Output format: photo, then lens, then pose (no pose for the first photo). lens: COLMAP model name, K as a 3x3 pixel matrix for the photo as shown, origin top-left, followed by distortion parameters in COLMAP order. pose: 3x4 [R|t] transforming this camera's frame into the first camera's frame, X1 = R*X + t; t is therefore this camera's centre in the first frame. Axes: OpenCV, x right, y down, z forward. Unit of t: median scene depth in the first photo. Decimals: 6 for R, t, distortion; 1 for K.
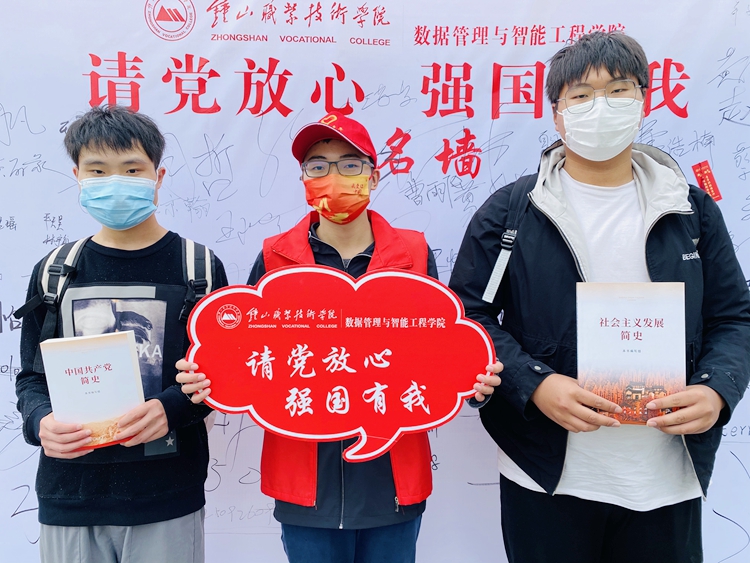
lens RADIAL K [[572.7, 0, 375.2], [0, 572.7, 281.2], [0, 0, 1]] dist [0.070810, -0.000523]
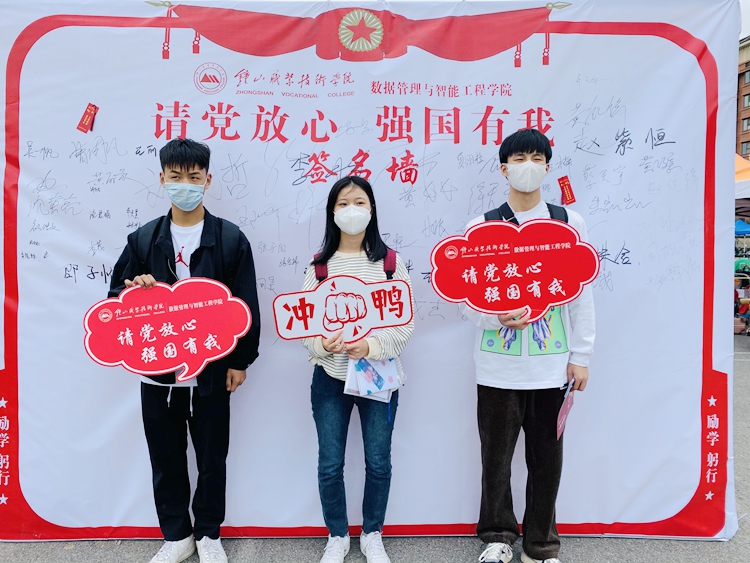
lens RADIAL K [[572.7, 0, 379.5], [0, 572.7, 298.3], [0, 0, 1]] dist [0.070810, -0.000523]
pose [[0.998362, 0.003512, 0.057099, 0.006933], [-0.007263, 0.997819, 0.065608, 0.014297], [-0.056744, -0.065915, 0.996210, -0.511631]]
